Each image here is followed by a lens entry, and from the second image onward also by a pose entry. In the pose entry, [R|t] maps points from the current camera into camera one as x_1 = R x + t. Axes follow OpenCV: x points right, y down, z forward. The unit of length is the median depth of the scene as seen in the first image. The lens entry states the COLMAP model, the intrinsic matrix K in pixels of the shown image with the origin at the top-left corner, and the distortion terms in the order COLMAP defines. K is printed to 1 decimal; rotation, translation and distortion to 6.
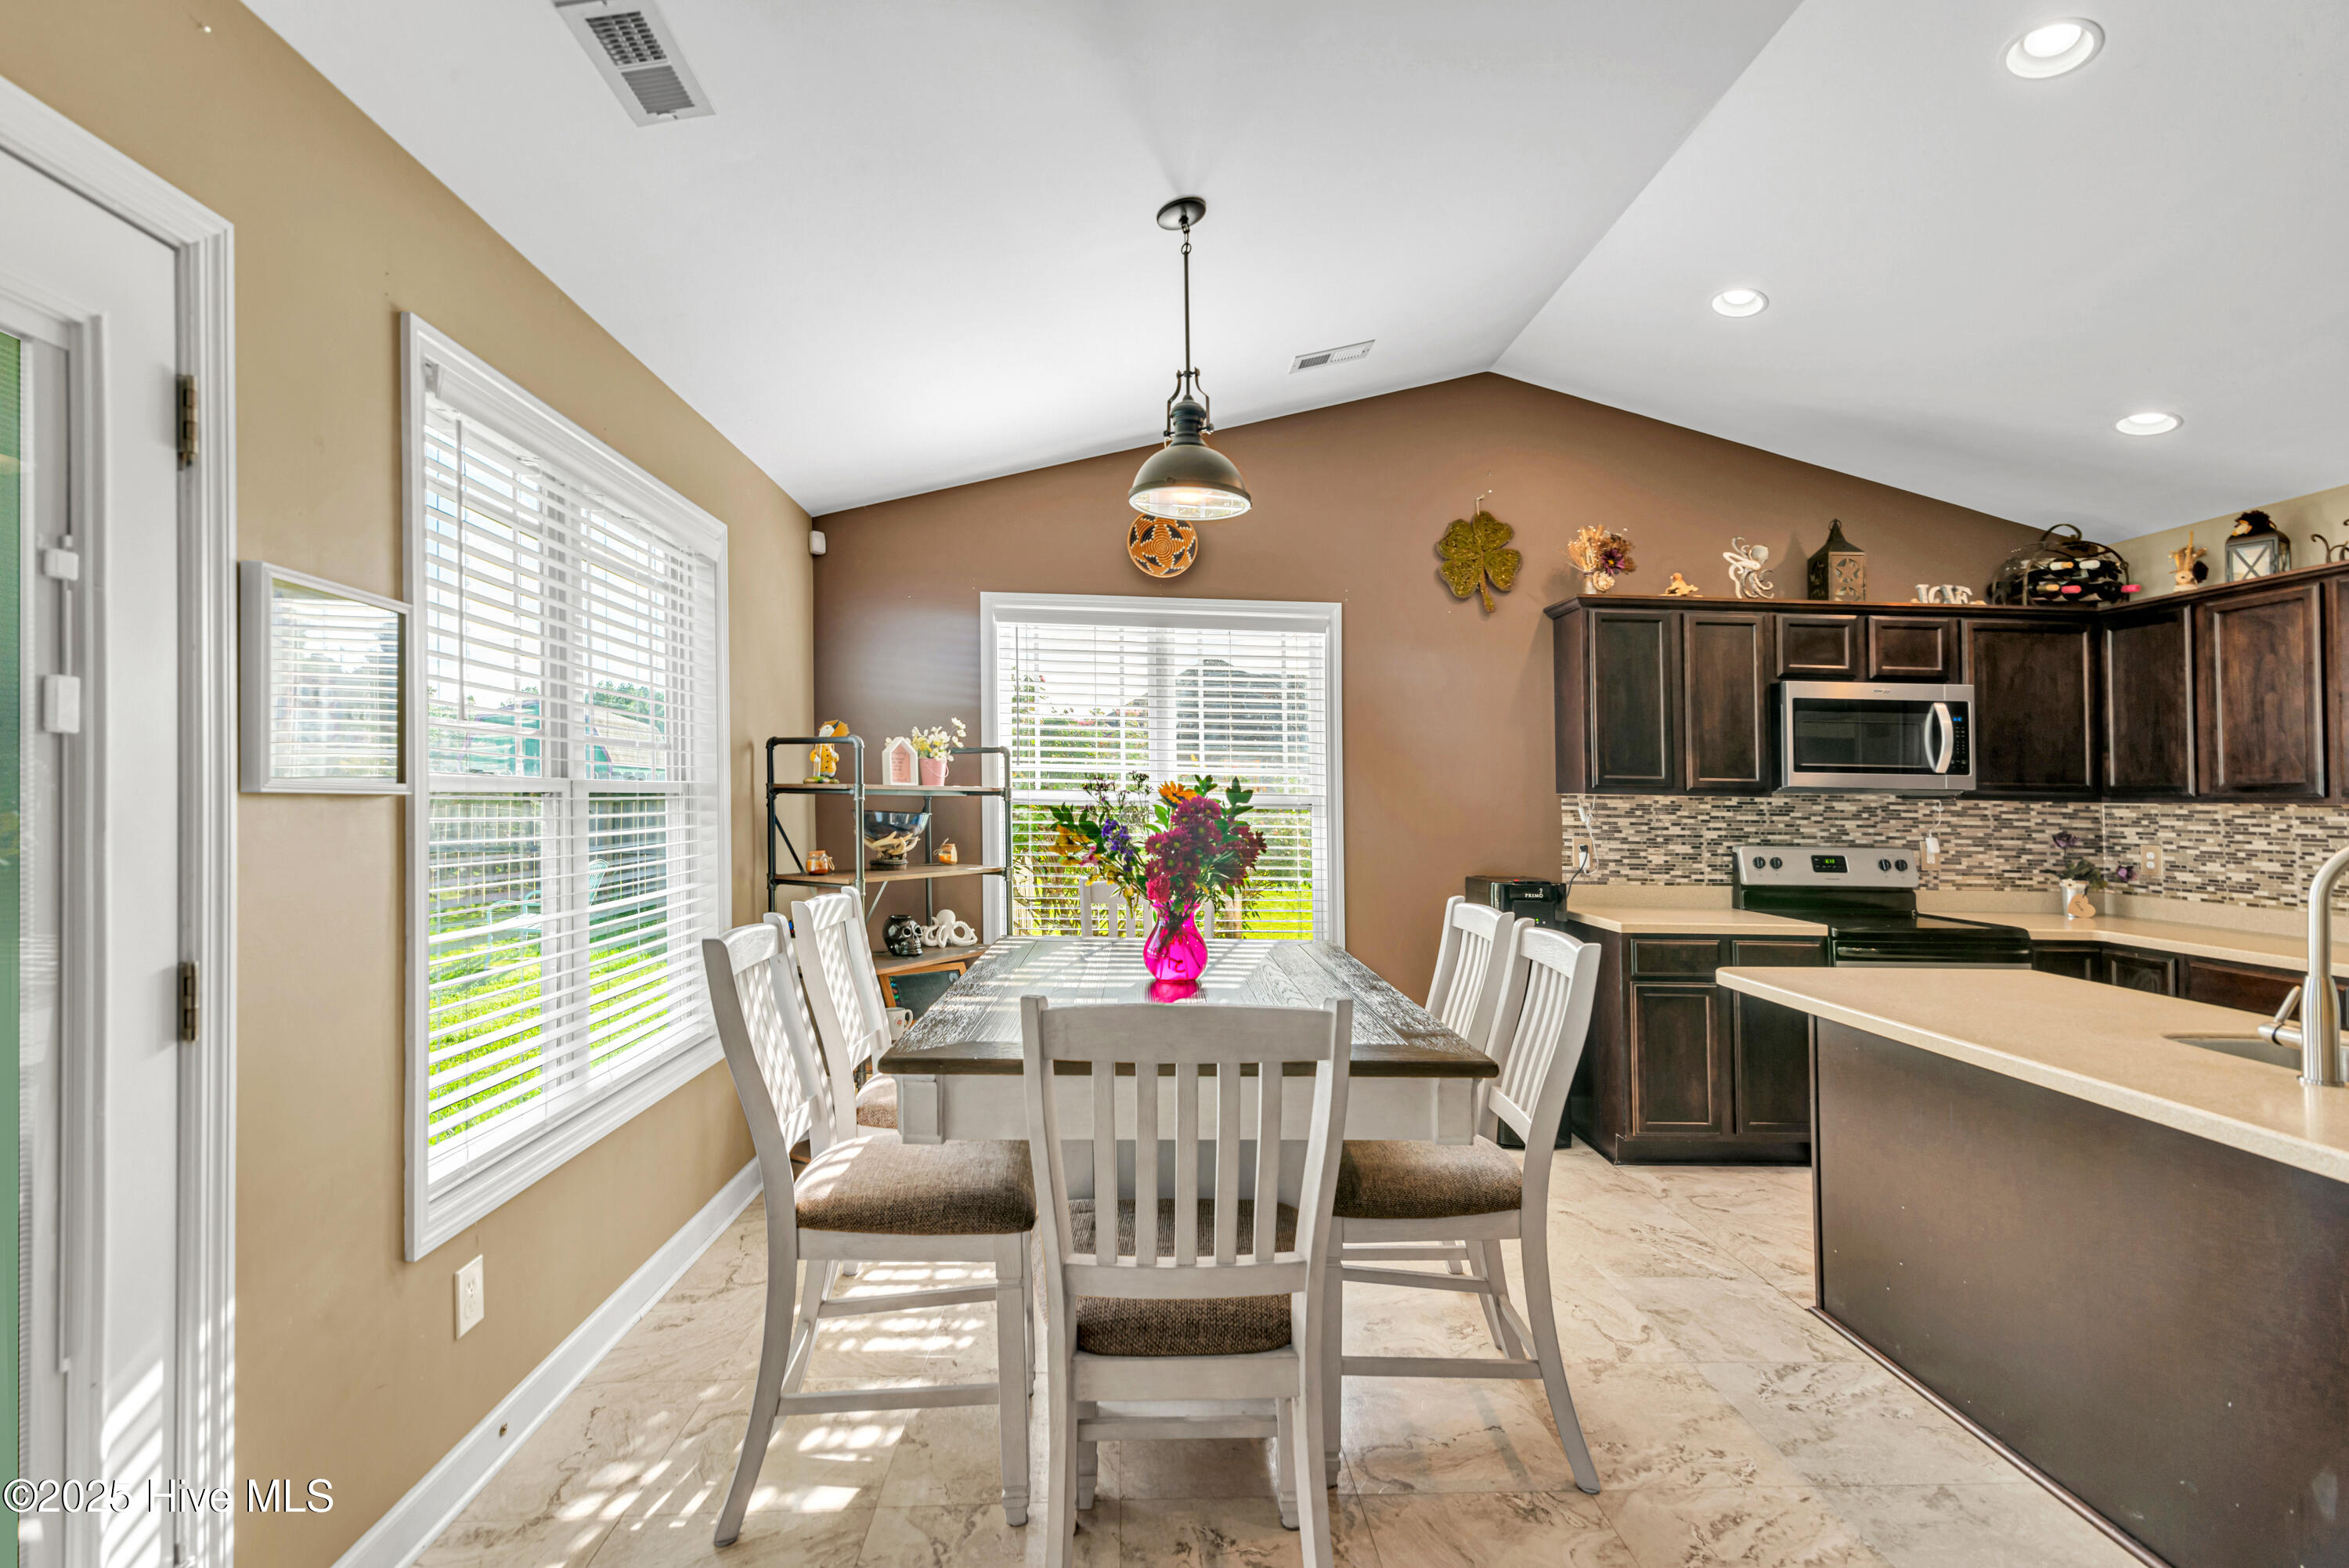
lens RADIAL K [[1056.6, 0, 1180.2], [0, 1056.6, 774.8], [0, 0, 1]] dist [0.002051, 0.000098]
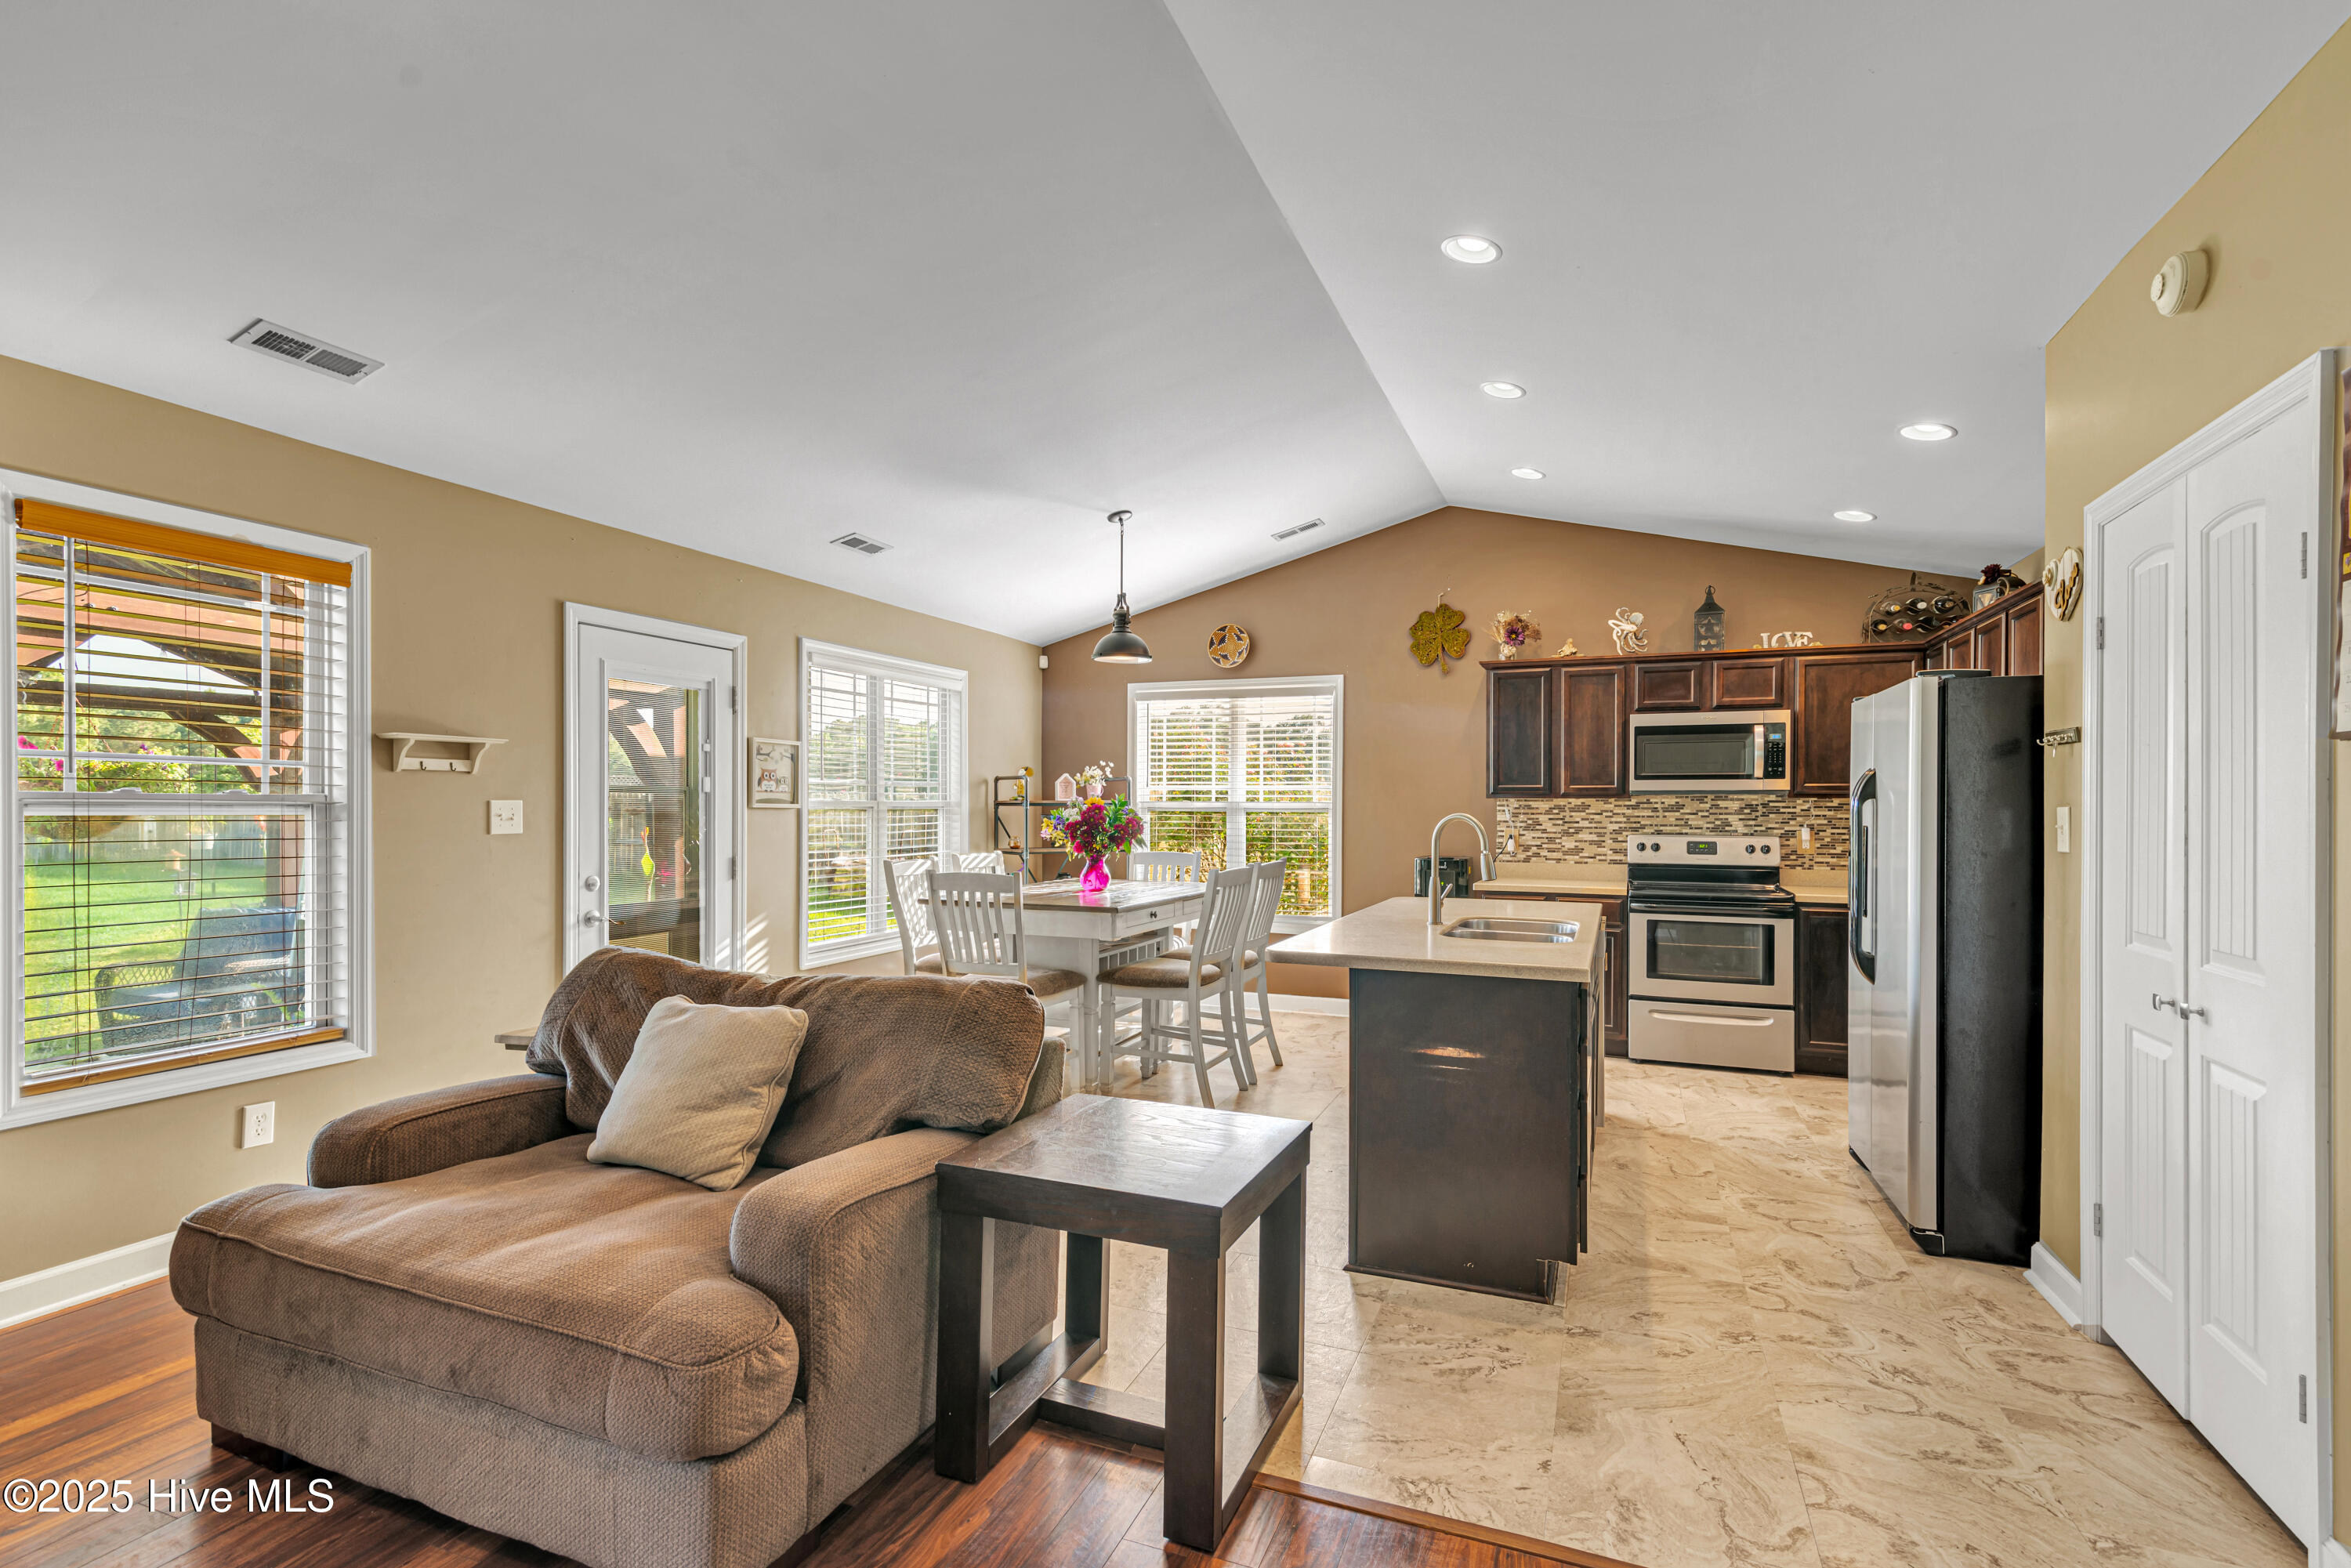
lens RADIAL K [[1089.2, 0, 1181.3], [0, 1089.2, 733.8], [0, 0, 1]] dist [-0.001000, -0.000095]
pose [[0.903977, -0.042620, -0.425452, 0.622290], [0.022508, 0.998383, -0.052191, -0.001905], [0.426988, 0.037604, 0.903475, -0.522712]]
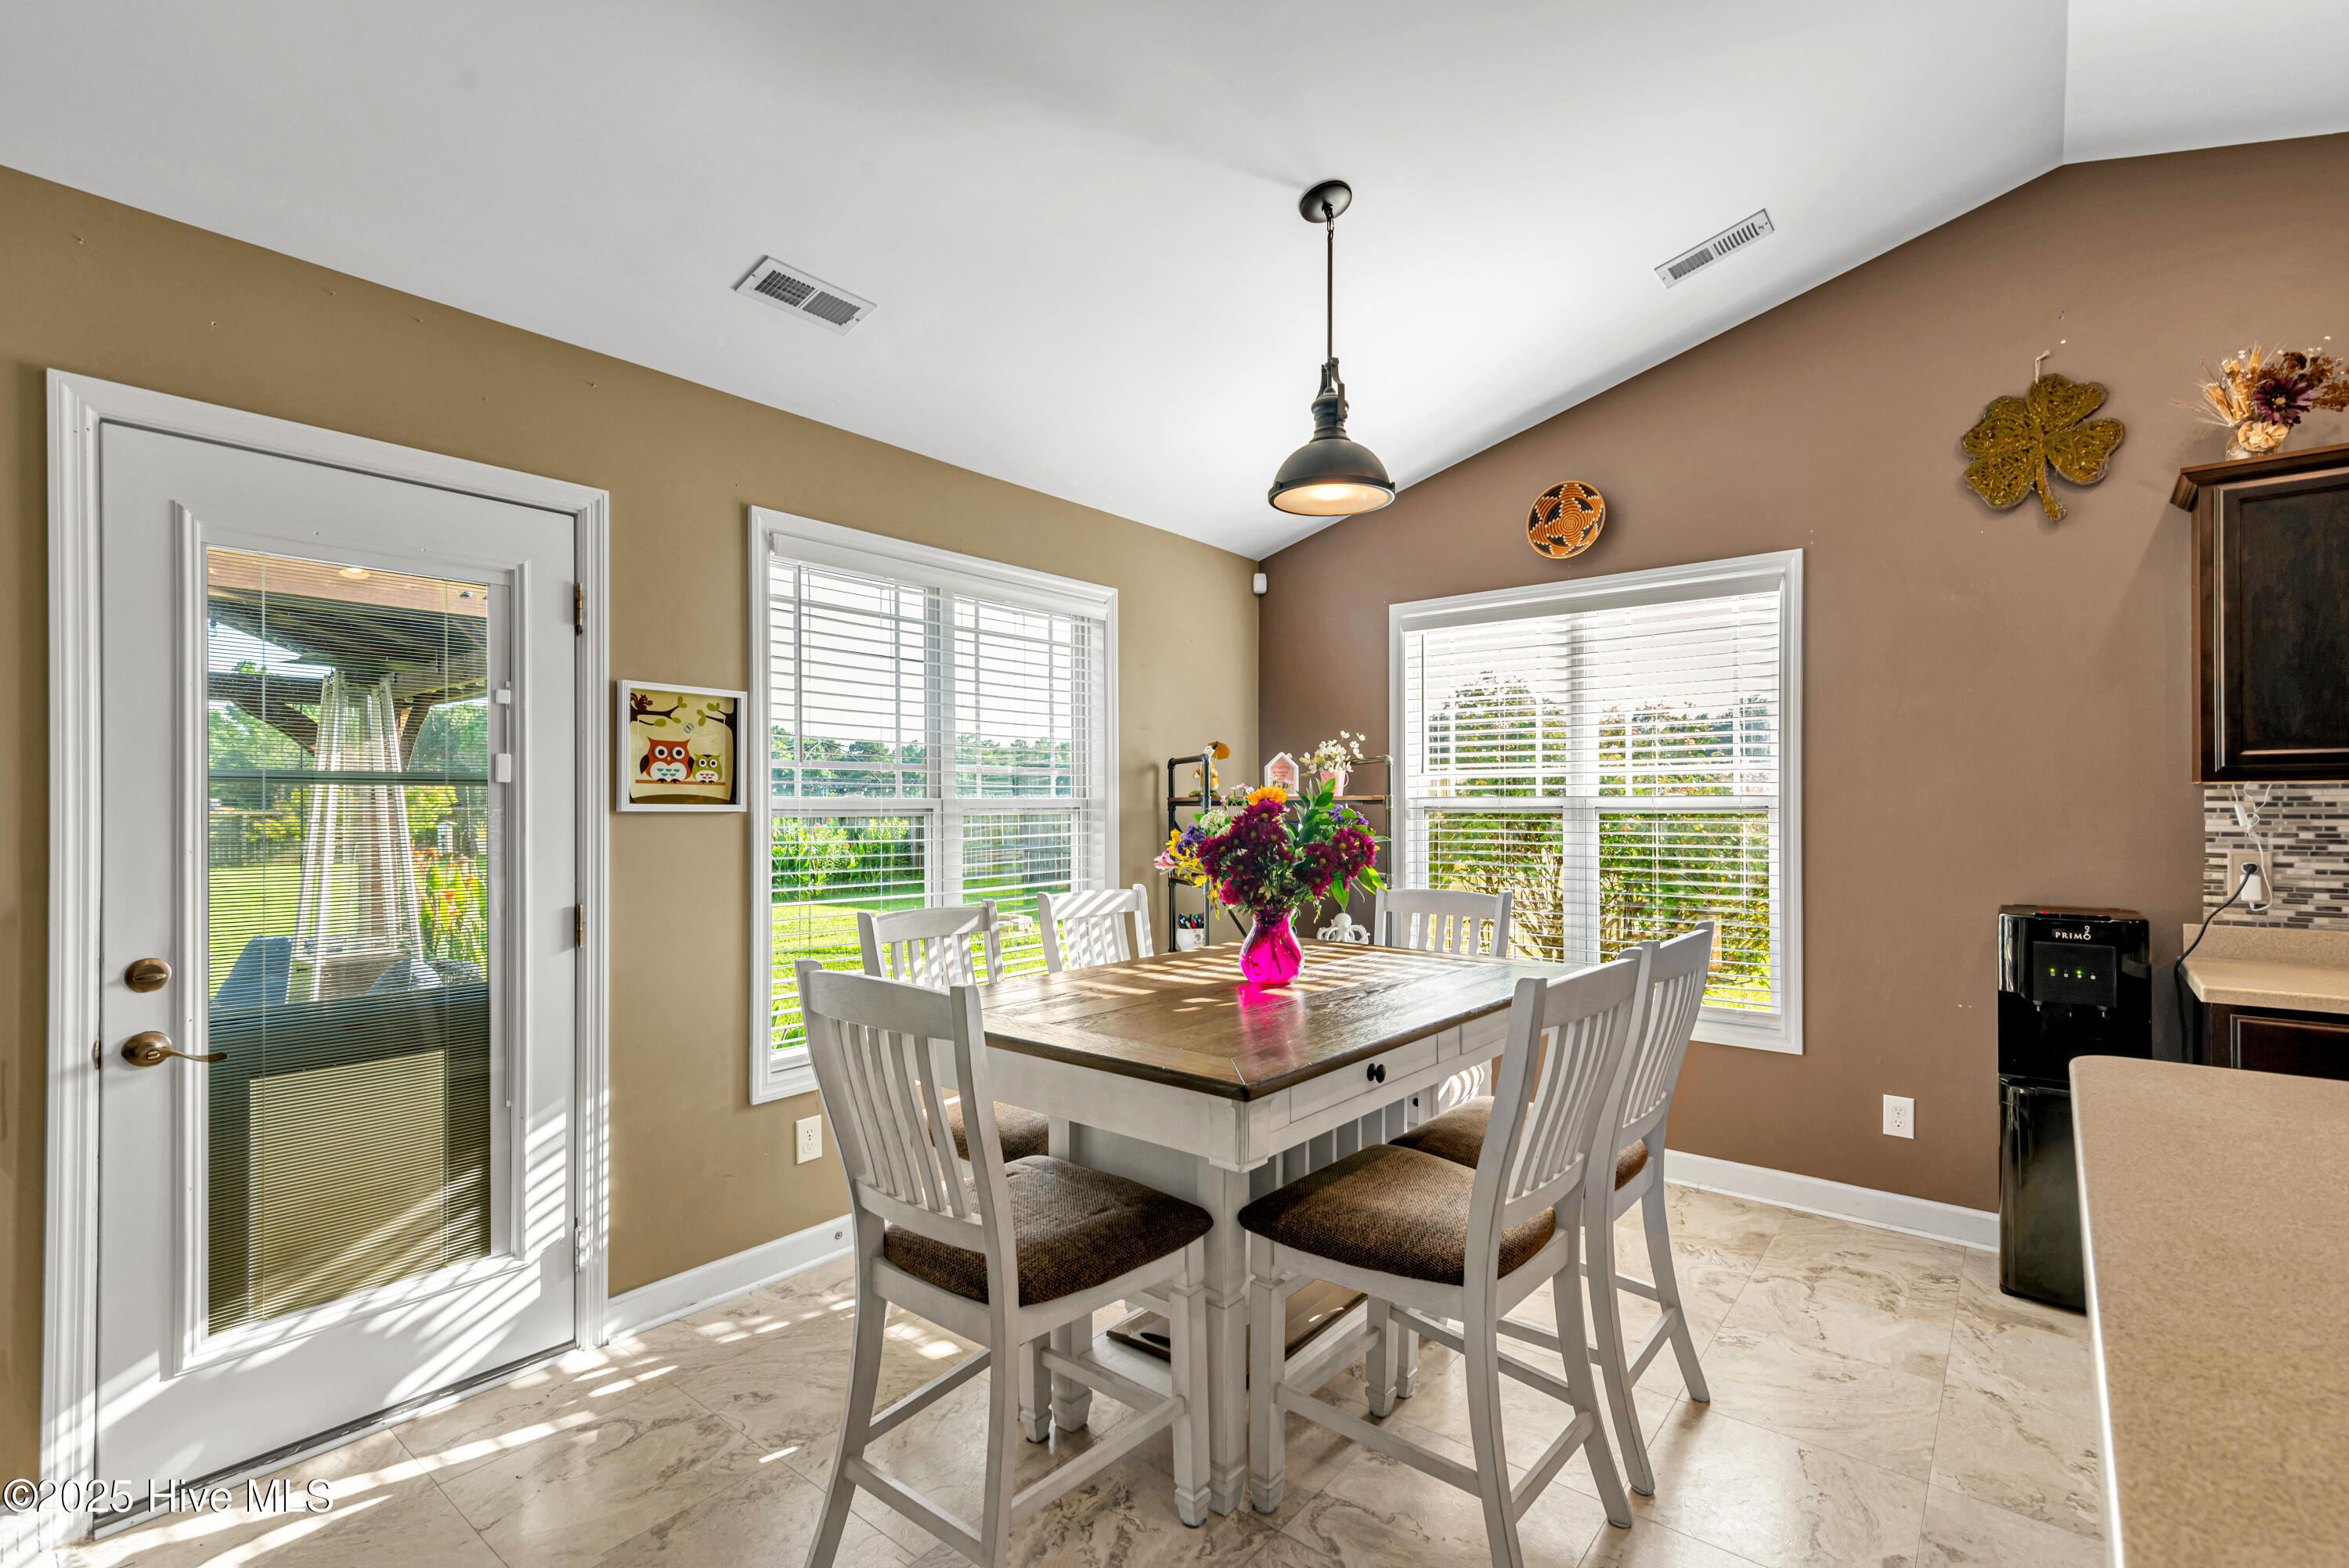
lens RADIAL K [[1040.0, 0, 1187.0], [0, 1040.0, 797.0], [0, 0, 1]] dist [0.001621, -0.000219]
pose [[0.736904, -0.025476, -0.675517, 0.342852], [0.031491, 0.999498, -0.003341, 0.009755], [0.675264, -0.018810, 0.737336, 0.125519]]
